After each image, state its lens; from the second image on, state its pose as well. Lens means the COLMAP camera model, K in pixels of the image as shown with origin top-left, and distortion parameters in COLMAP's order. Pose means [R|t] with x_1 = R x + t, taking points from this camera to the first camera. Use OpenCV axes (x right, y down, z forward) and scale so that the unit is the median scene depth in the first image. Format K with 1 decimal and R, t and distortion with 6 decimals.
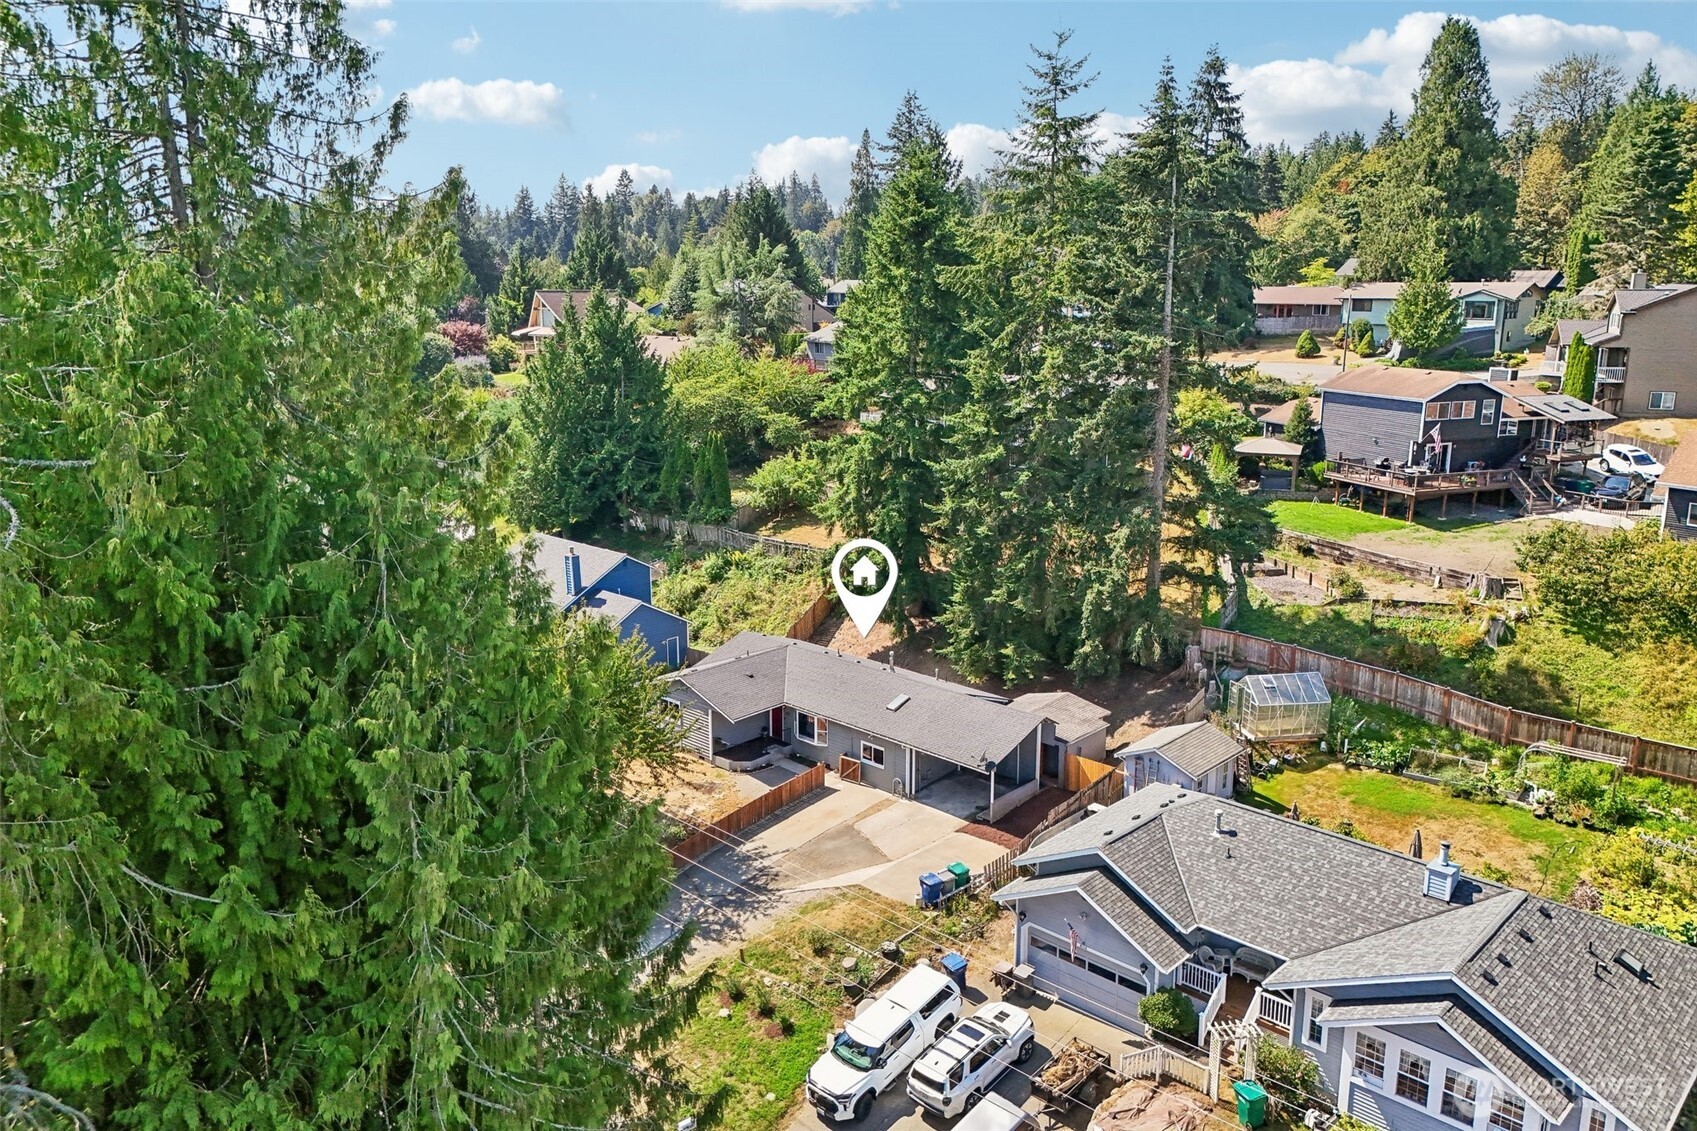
lens RADIAL K [[1200.6, 0, 853.3], [0, 1200.6, 567.7], [0, 0, 1]] dist [0.008381, 0.000394]
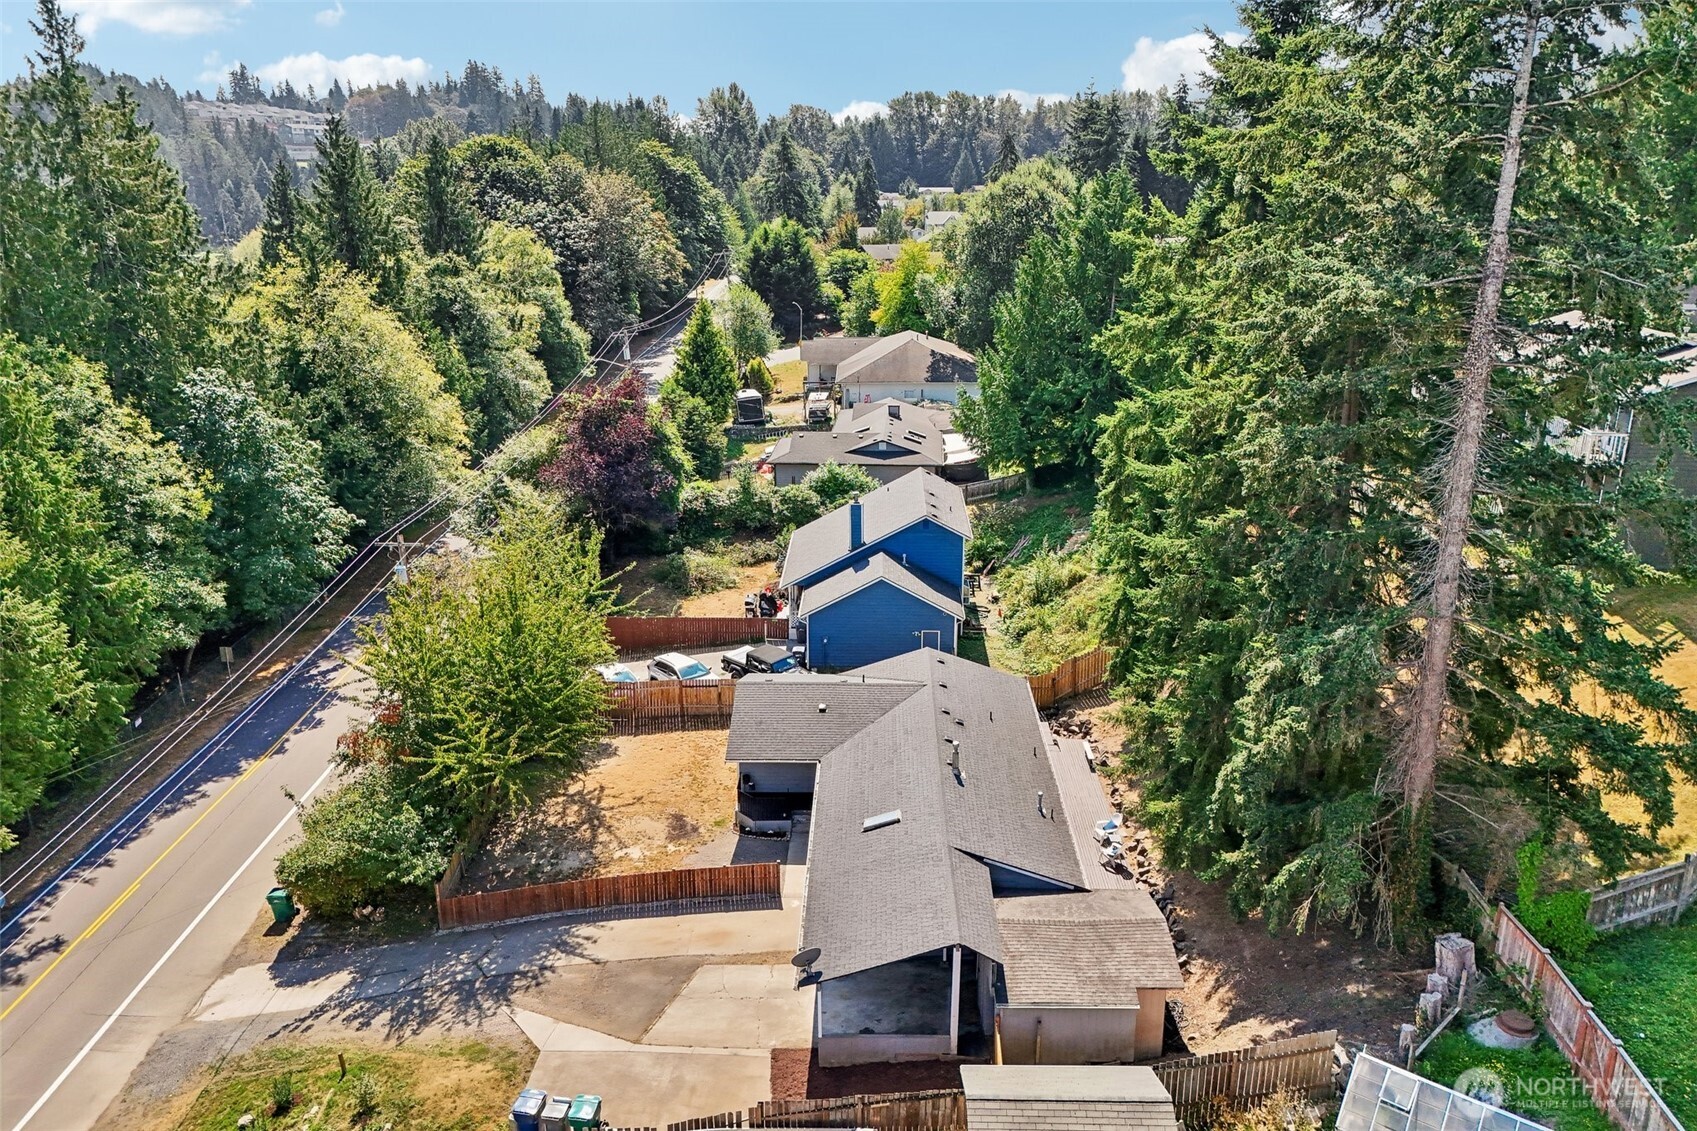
lens RADIAL K [[1200.6, 0, 849.0], [0, 1200.6, 563.5], [0, 0, 1]] dist [0.008381, 0.000394]
pose [[0.664318, 0.216712, -0.715344, 0.539607], [-0.159865, 0.976095, 0.147245, -0.134649], [0.730154, 0.016541, 0.683083, 0.644787]]
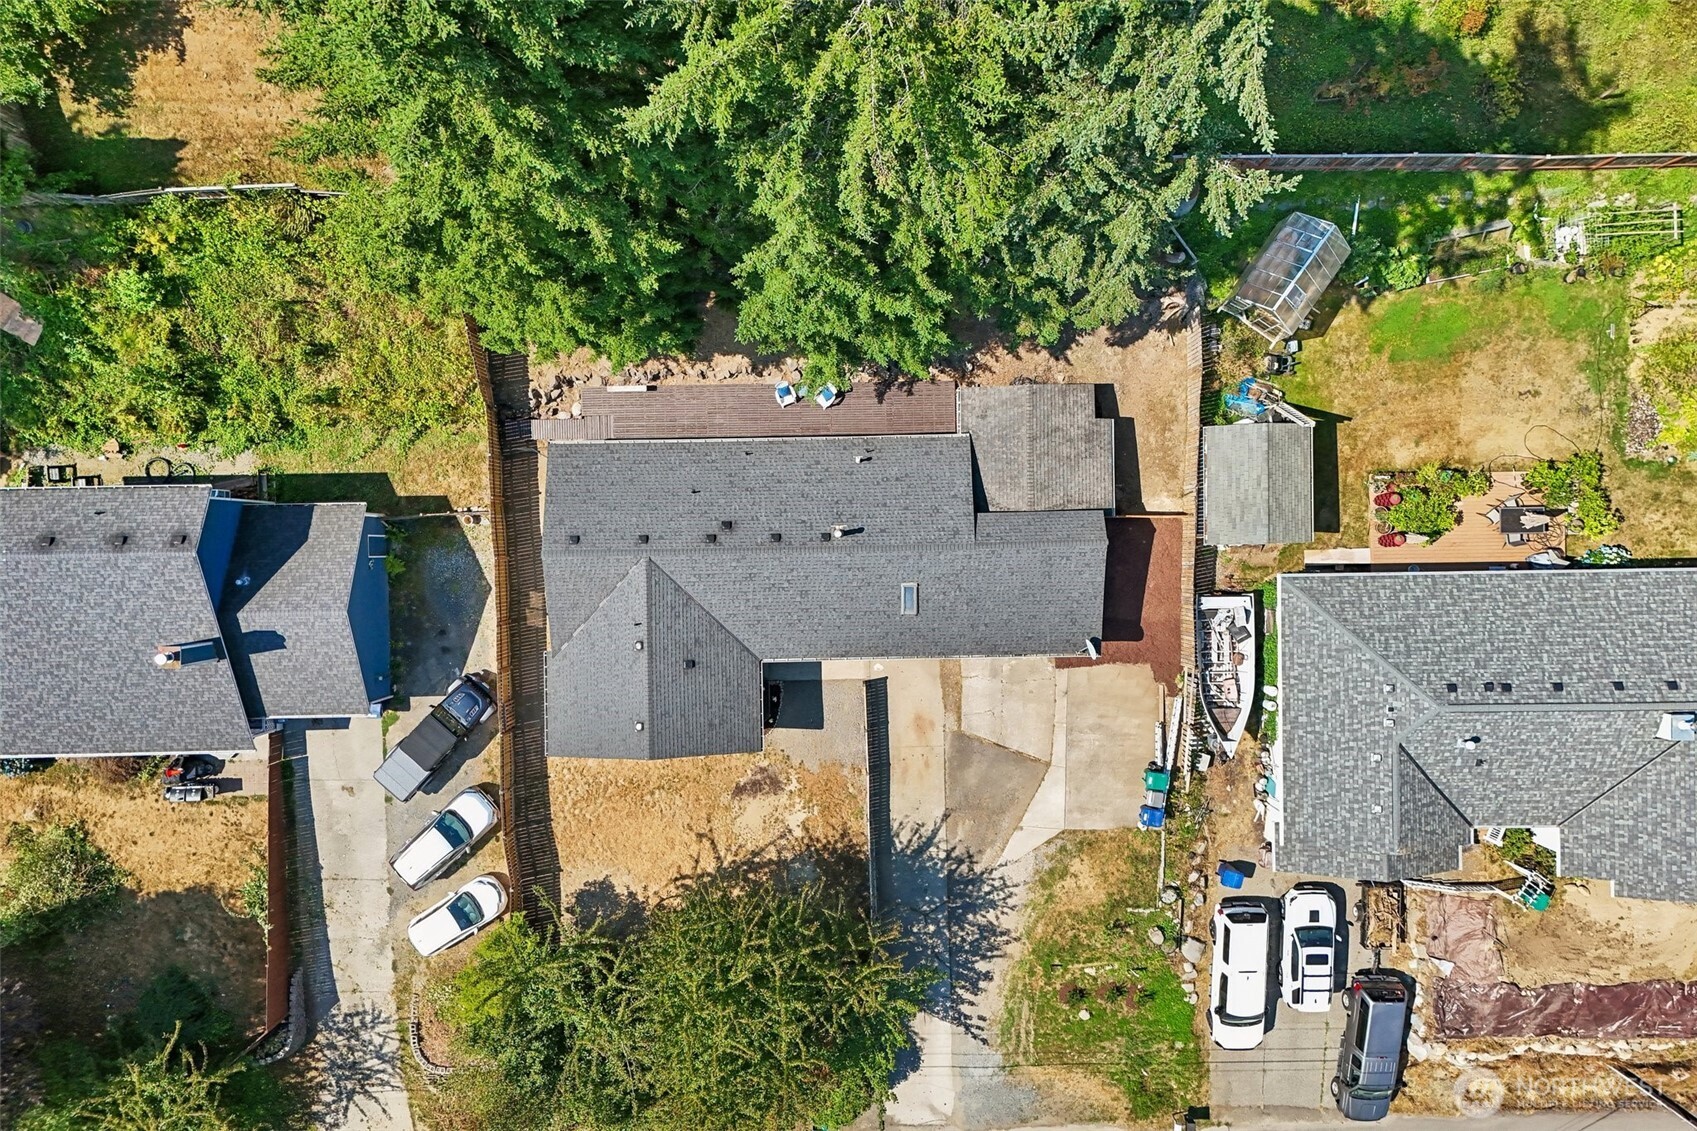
lens RADIAL K [[1200.6, 0, 849.8], [0, 1200.6, 564.1], [0, 0, 1]] dist [0.008381, 0.000394]
pose [[0.714535, -0.699582, -0.004908, 0.035487], [0.168994, 0.165789, 0.971574, -0.742760], [-0.678882, -0.695053, 0.236687, 1.017621]]
